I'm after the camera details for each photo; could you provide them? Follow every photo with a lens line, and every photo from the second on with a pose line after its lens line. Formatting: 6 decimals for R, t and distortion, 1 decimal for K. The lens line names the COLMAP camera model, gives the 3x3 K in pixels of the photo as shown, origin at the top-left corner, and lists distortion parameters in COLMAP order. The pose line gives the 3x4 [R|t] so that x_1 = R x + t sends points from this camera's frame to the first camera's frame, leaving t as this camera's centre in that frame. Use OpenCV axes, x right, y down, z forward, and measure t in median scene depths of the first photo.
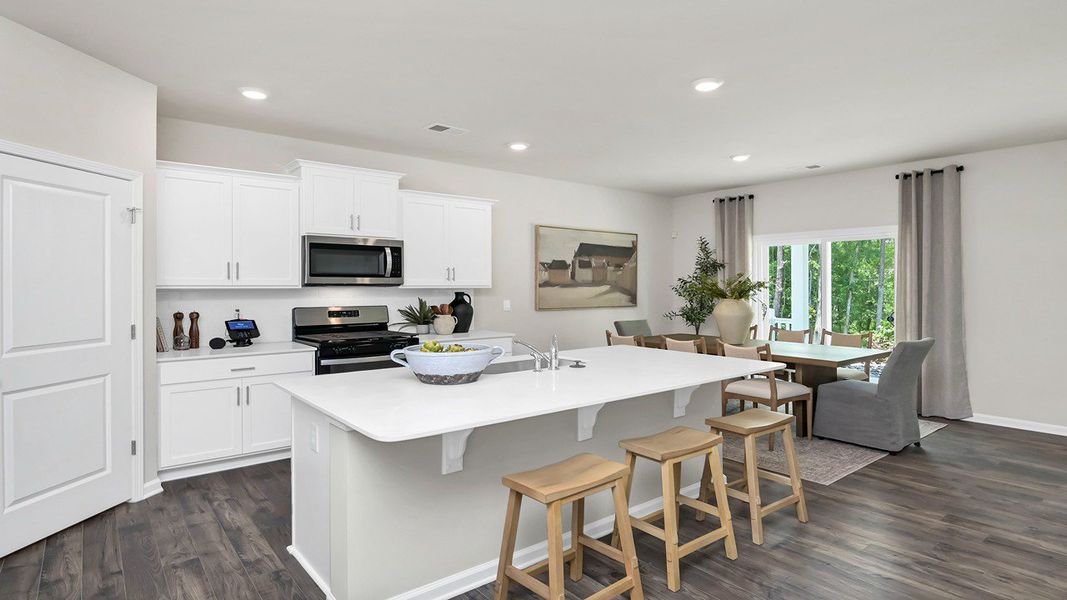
lens RADIAL K [[573.1, 0, 535.8], [0, 573.1, 275.9], [0, 0, 1]] dist [-0.025911, 0.000010]
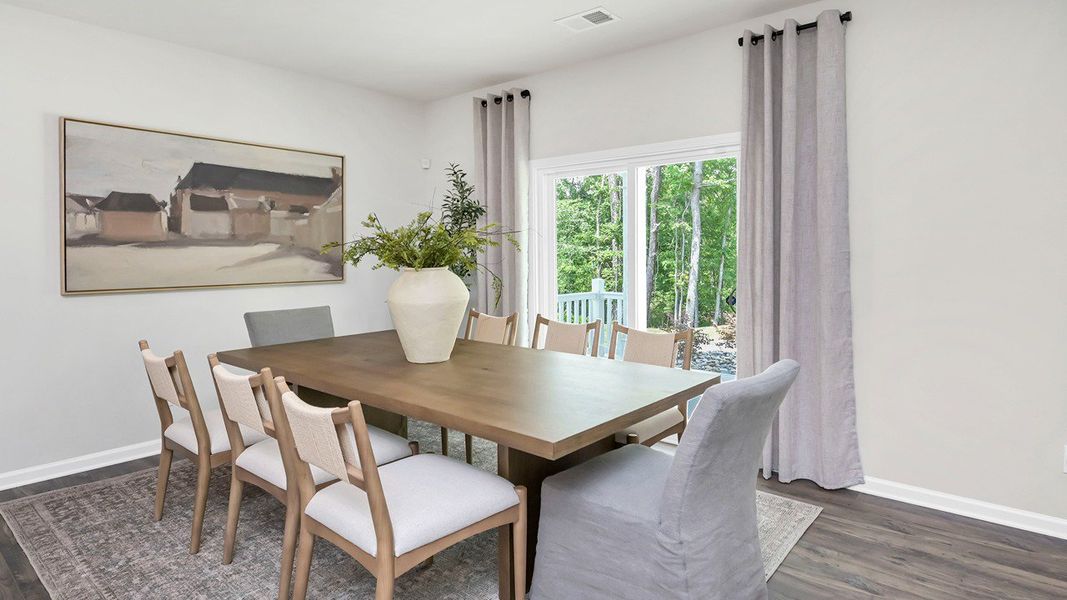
lens RADIAL K [[596.9, 0, 568.2], [0, 596.9, 249.0], [0, 0, 1]] dist [-0.004279, -0.001968]
pose [[0.971851, -0.002328, 0.235583, 0.332048], [-0.000641, 0.999921, 0.012526, 0.017105], [-0.235593, -0.012325, 0.971774, 0.466866]]
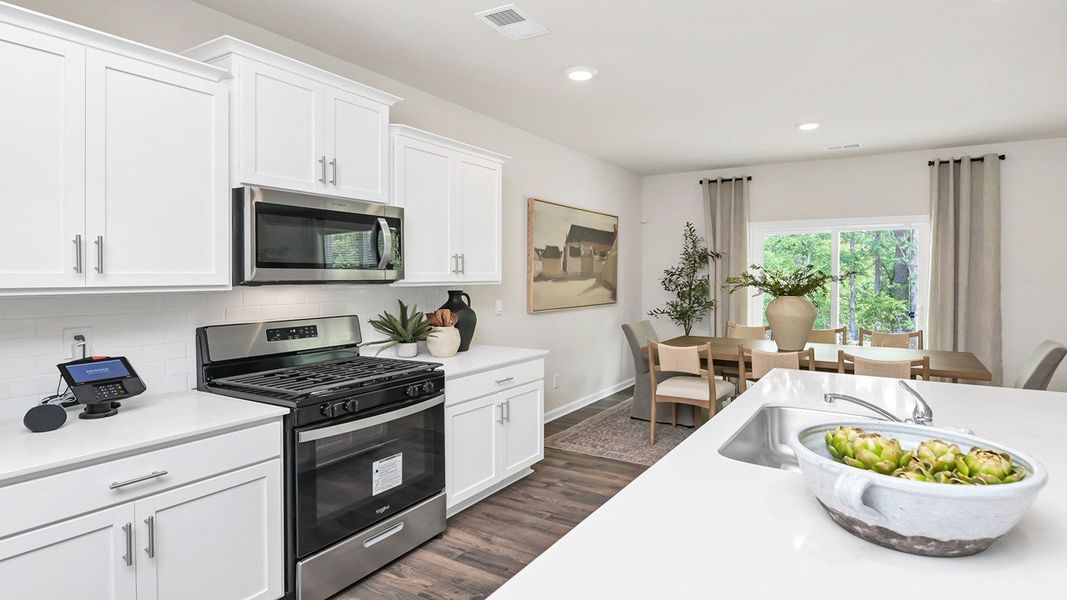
lens RADIAL K [[573.0, 0, 562.9], [0, 573.0, 278.1], [0, 0, 1]] dist [-0.000841, -0.000058]
pose [[0.935537, 0.000767, 0.353228, -0.248107], [-0.009789, 0.999670, 0.023756, -0.003421], [-0.353093, -0.025682, 0.935236, 0.324317]]
